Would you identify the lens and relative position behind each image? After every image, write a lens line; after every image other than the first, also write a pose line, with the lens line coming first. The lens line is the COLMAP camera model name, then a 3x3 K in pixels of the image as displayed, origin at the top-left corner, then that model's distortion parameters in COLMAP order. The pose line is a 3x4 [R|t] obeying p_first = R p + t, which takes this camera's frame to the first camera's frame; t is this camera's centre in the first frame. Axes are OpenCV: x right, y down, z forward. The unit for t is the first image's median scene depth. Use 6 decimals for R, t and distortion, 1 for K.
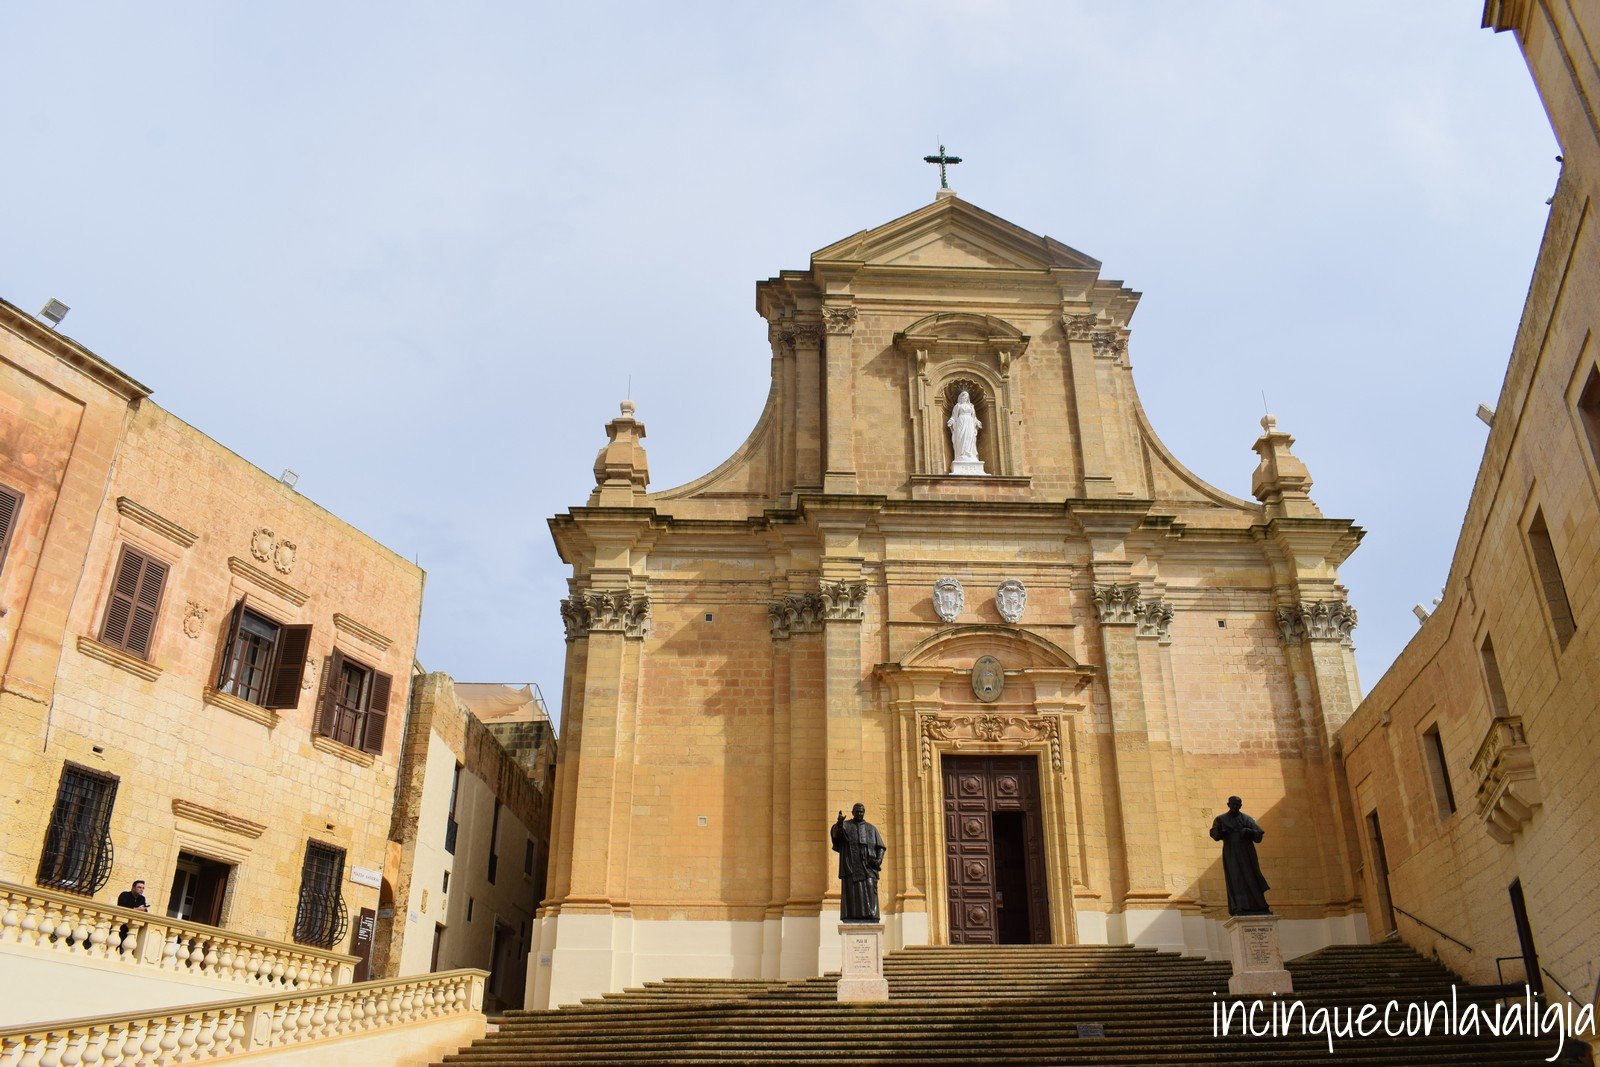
lens RADIAL K [[1225.1, 0, 800.0], [0, 1225.1, 533.5], [0, 0, 1]] dist [-0.007895, -0.004621]
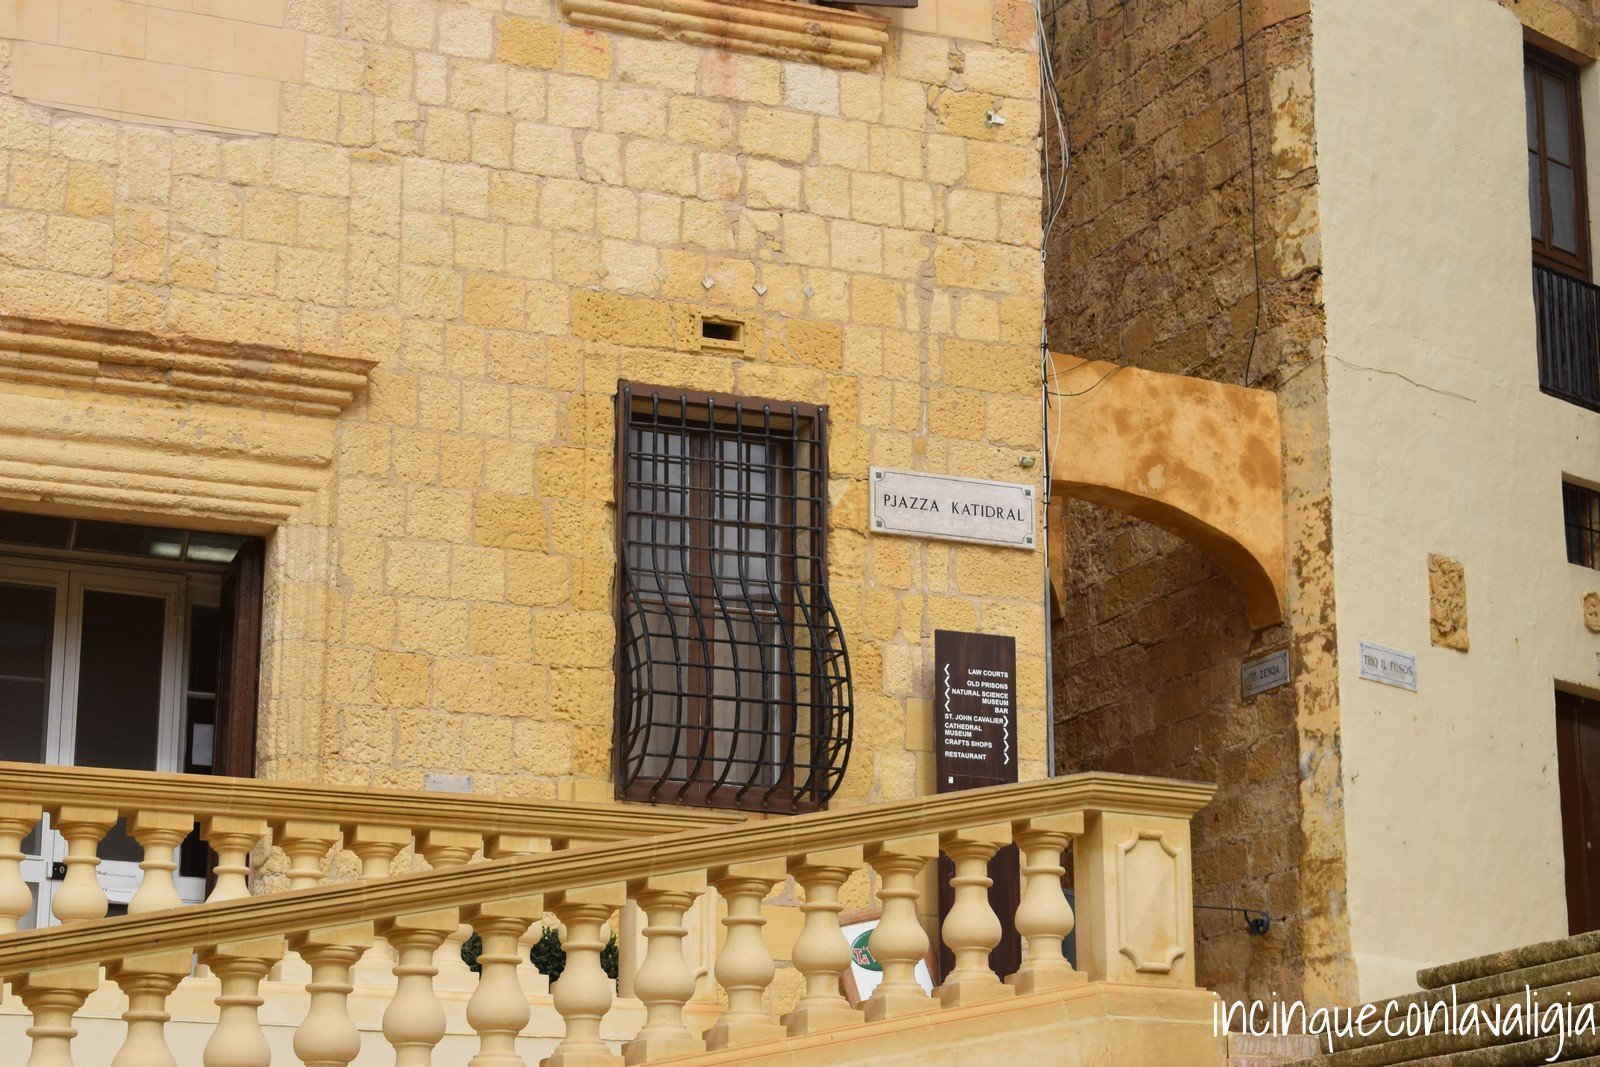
lens RADIAL K [[3592.4, 0, 800.0], [0, 3592.4, 533.5], [0, 0, 1]] dist [0.003374, 0.349377]
pose [[0.724798, -0.195789, -0.660556, 0.068312], [0.327137, 0.941596, 0.079862, 0.227505], [0.606341, -0.273976, 0.746517, 0.492020]]
